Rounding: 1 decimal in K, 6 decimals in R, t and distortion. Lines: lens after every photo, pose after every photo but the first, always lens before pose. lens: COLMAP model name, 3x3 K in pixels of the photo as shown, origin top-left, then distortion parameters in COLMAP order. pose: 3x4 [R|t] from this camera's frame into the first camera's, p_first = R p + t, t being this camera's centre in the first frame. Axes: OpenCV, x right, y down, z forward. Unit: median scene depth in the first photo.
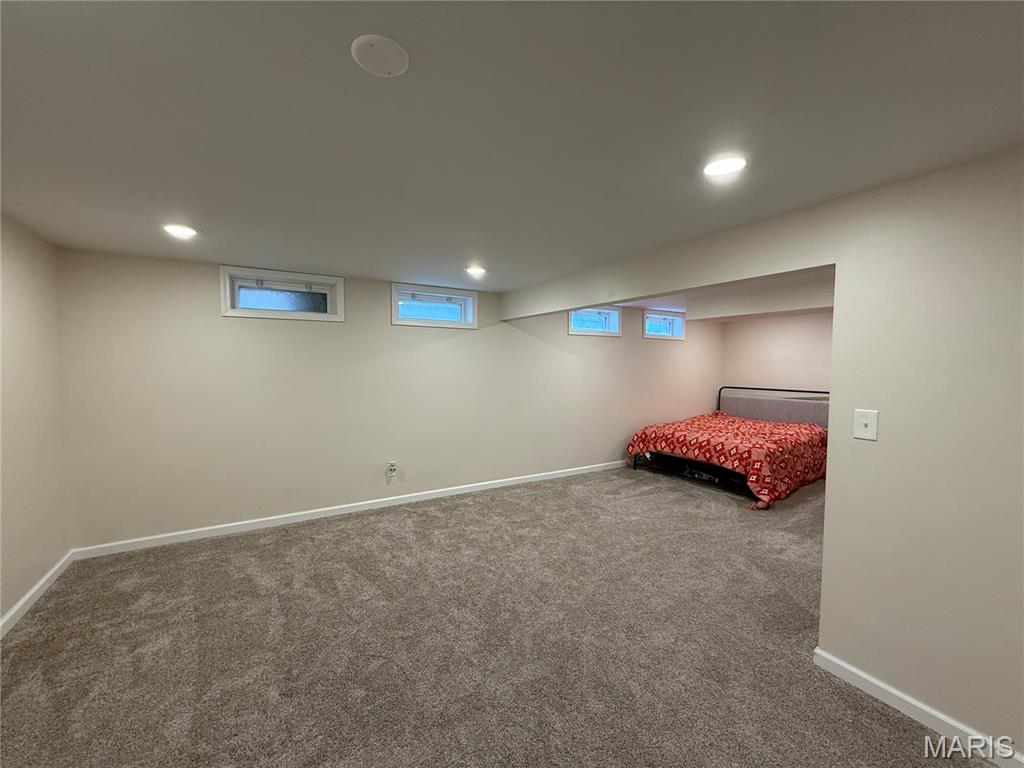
lens RADIAL K [[411.6, 0, 509.2], [0, 411.6, 384.5], [0, 0, 1]] dist [-0.003106, 0.000019]
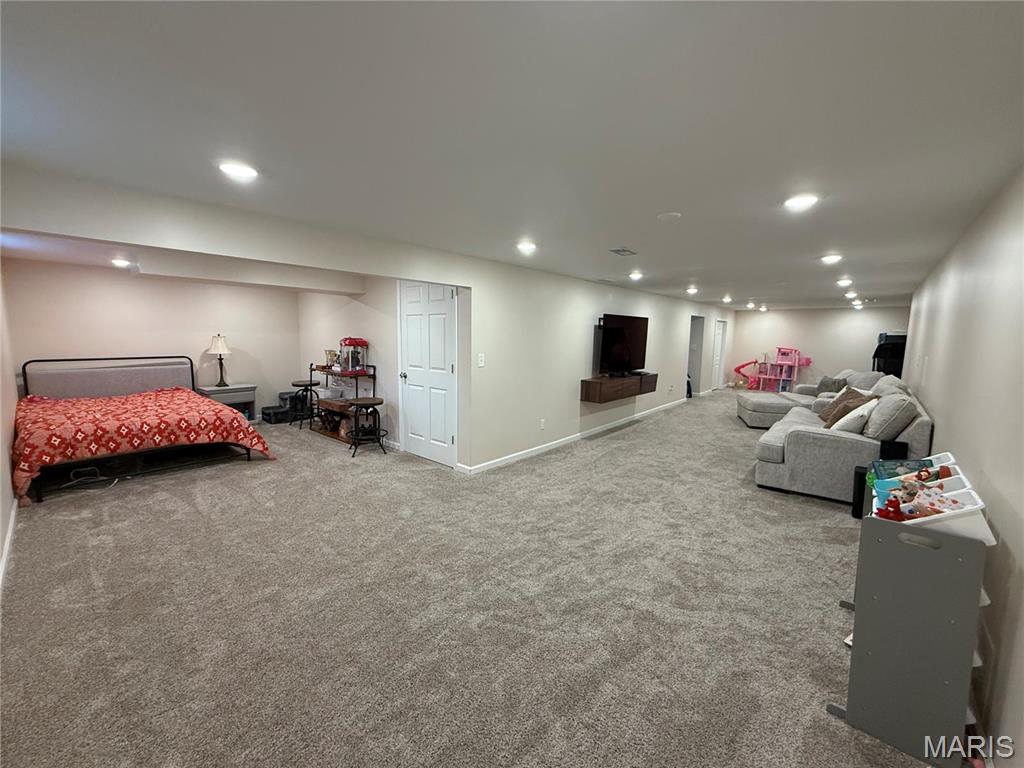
lens RADIAL K [[411.6, 0, 511.7], [0, 411.6, 382.3], [0, 0, 1]] dist [-0.003106, 0.000019]
pose [[-0.306481, -0.125330, 0.943590, -0.552348], [0.031676, 0.989402, 0.141703, -0.042917], [-0.951350, 0.073318, -0.299263, 0.595851]]
